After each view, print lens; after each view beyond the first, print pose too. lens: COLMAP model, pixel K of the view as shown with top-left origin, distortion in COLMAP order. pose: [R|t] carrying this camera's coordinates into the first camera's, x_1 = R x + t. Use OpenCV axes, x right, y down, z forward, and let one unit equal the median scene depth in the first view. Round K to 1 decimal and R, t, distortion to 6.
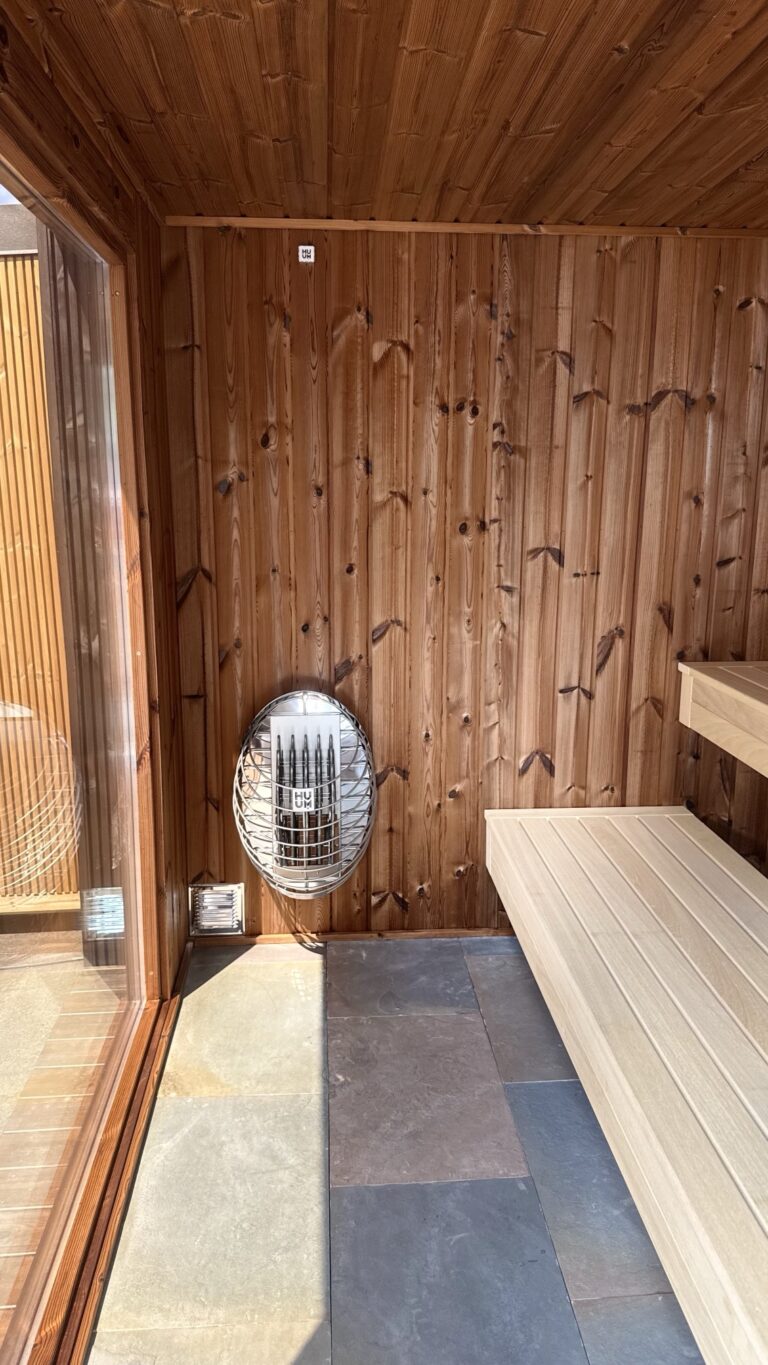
lens RADIAL K [[958.1, 0, 386.0], [0, 958.1, 680.5], [0, 0, 1]] dist [0.121331, -0.198651]
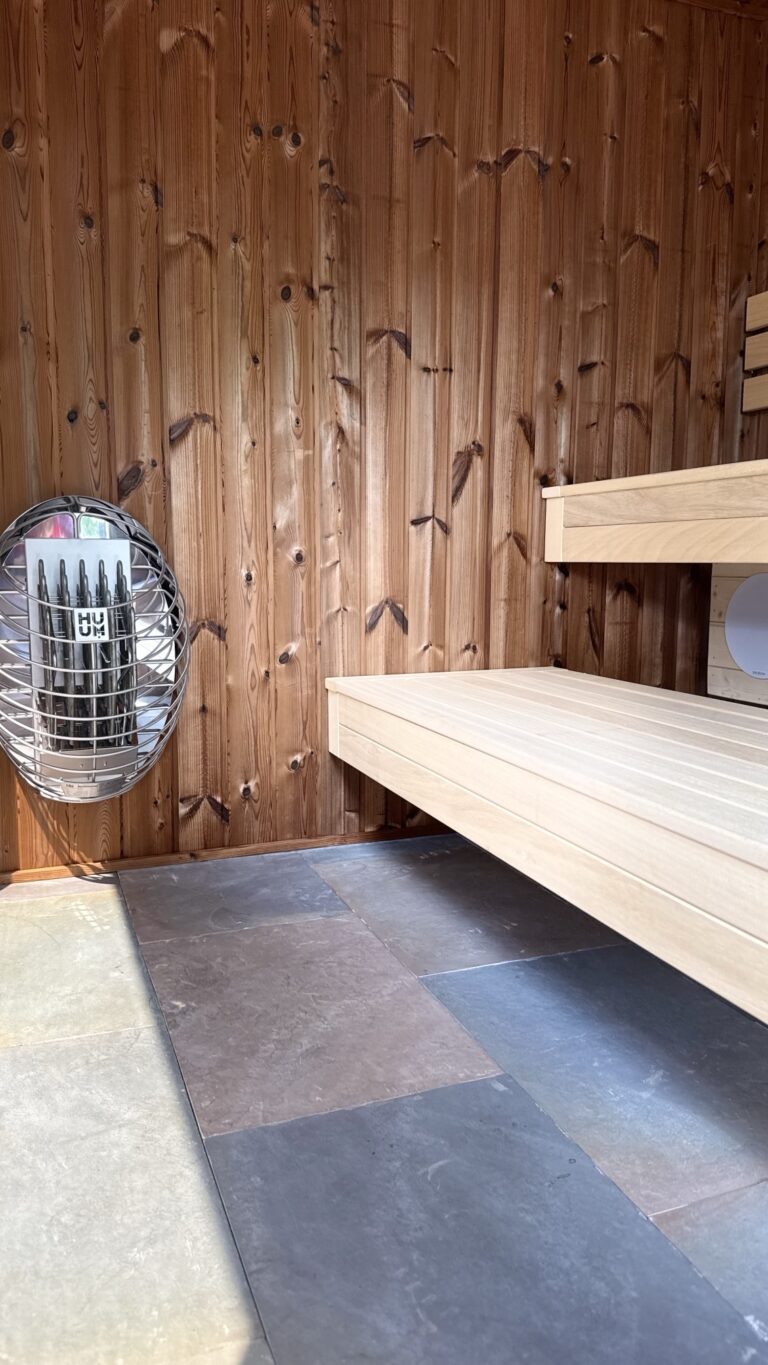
lens RADIAL K [[958.1, 0, 386.0], [0, 958.1, 680.5], [0, 0, 1]] dist [0.121331, -0.198651]
pose [[0.955866, -0.037944, 0.291343, -0.080050], [0.058746, 0.996284, -0.062987, 0.199100], [-0.287870, 0.077322, 0.954543, 0.262679]]
